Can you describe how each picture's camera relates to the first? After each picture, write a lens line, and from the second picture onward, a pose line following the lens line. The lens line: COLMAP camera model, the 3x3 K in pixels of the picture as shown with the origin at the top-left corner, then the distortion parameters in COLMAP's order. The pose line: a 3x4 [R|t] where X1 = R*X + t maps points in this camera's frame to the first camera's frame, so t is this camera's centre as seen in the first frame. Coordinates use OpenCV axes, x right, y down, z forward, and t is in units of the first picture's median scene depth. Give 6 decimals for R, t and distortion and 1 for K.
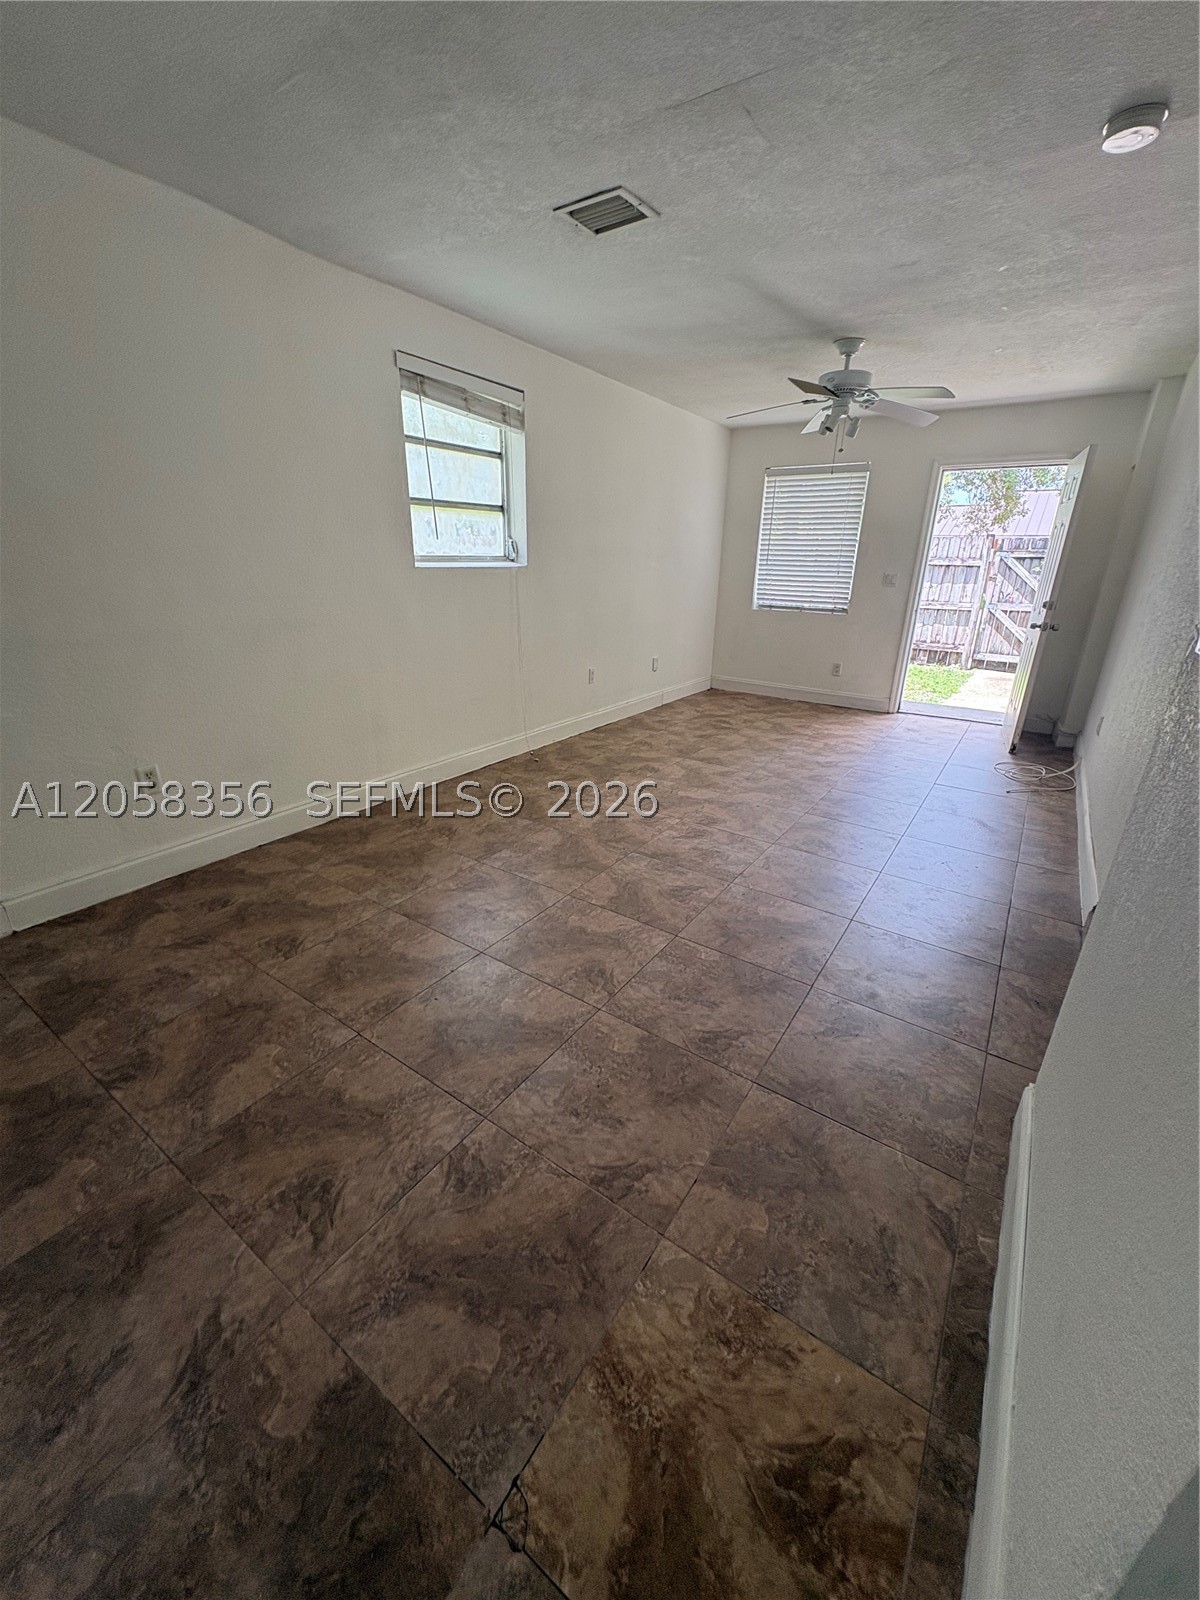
lens RADIAL K [[636.5, 0, 598.8], [0, 636.5, 801.5], [0, 0, 1]] dist [0.000721, 0.000649]
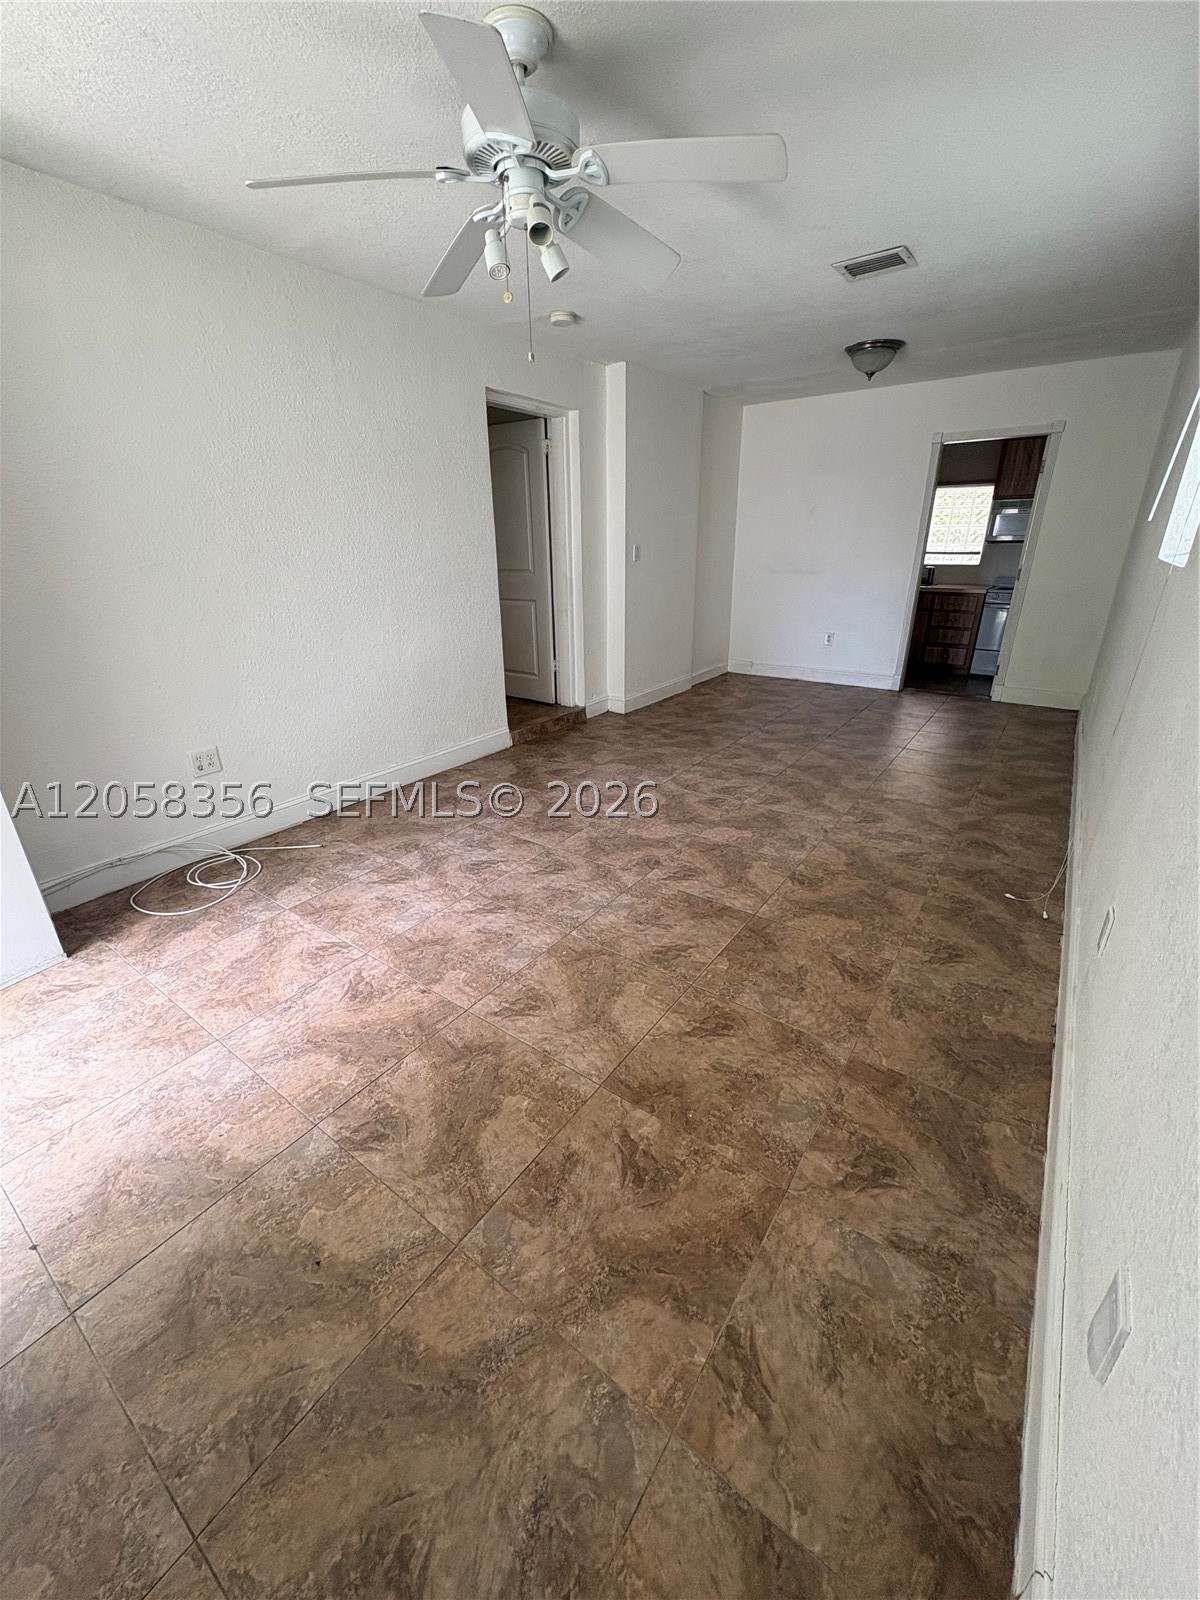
lens RADIAL K [[636.5, 0, 598.8], [0, 636.5, 801.5], [0, 0, 1]] dist [0.000721, 0.000649]
pose [[-0.999733, -0.015156, 0.017470, 0.271127], [0.001019, 0.725754, 0.687953, -0.535353], [-0.023105, 0.687787, -0.725545, 1.385309]]
